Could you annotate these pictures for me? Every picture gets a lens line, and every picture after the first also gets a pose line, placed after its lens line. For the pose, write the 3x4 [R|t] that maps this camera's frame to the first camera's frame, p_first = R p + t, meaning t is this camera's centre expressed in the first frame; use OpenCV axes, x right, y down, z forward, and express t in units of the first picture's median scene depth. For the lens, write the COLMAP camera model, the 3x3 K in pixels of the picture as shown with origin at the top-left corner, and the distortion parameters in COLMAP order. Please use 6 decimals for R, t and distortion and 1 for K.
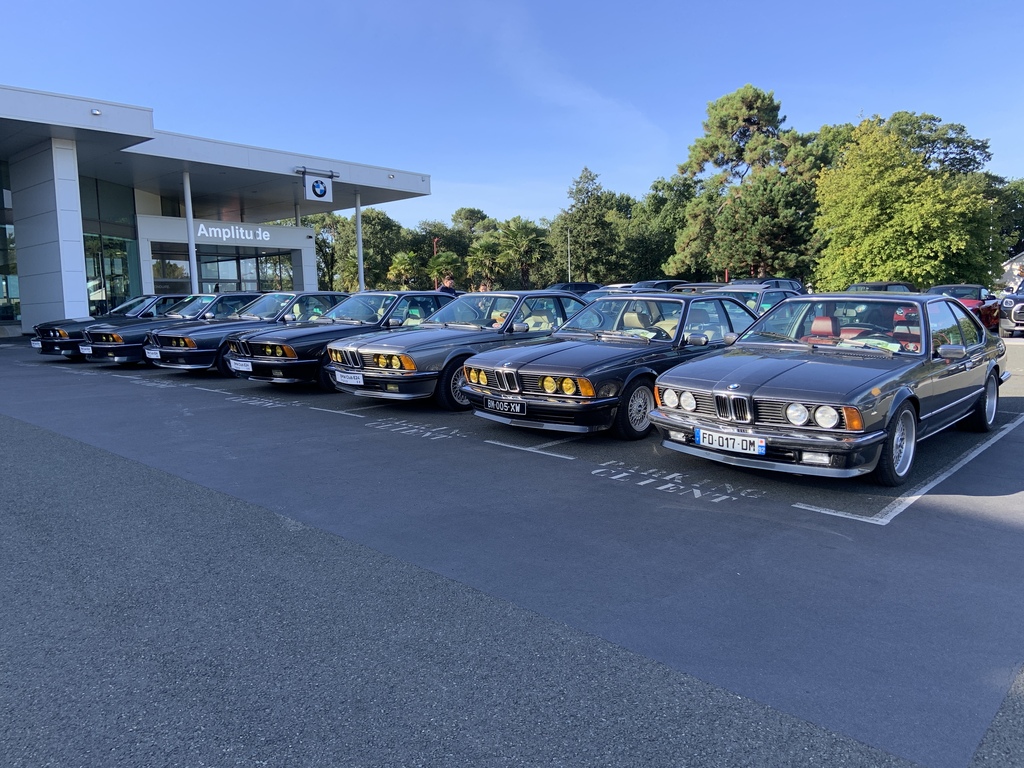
lens RADIAL K [[765.7, 0, 503.3], [0, 765.7, 382.6], [0, 0, 1]] dist [0.121407, -0.159658]
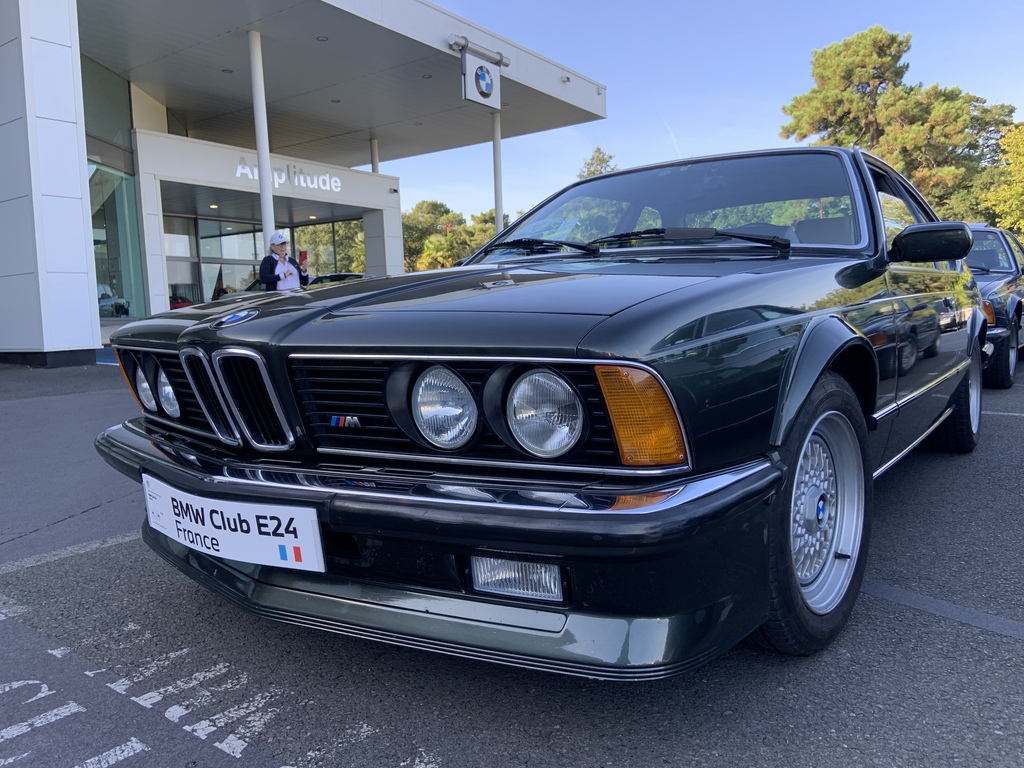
lens RADIAL K [[765.7, 0, 503.3], [0, 765.7, 382.6], [0, 0, 1]] dist [0.121407, -0.159658]
pose [[0.994333, -0.014560, 0.105313, -0.158530], [0.015284, 0.999865, -0.006076, -0.017563], [-0.105210, 0.007651, 0.994421, 0.248730]]
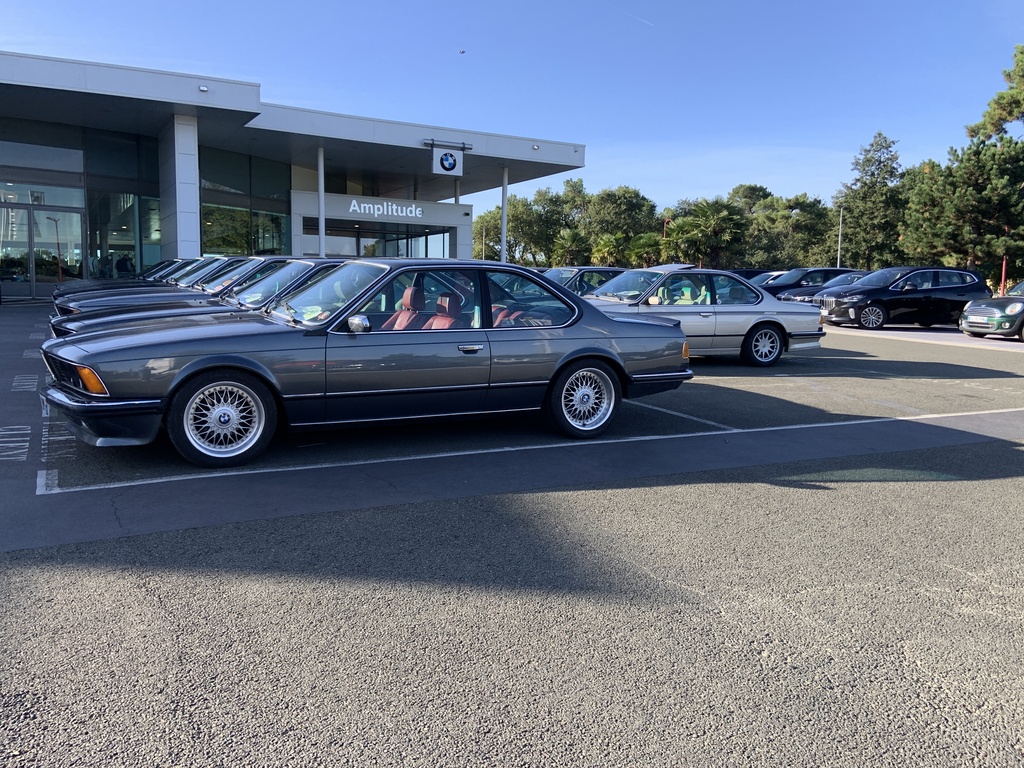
lens RADIAL K [[849.6, 0, 498.8], [0, 849.6, 383.9], [0, 0, 1]] dist [0.114277, -0.147434]
pose [[0.935409, 0.077384, -0.344996, 0.113419], [-0.076423, 0.996941, 0.016407, -0.000222], [0.345210, 0.011019, 0.938461, 0.021521]]
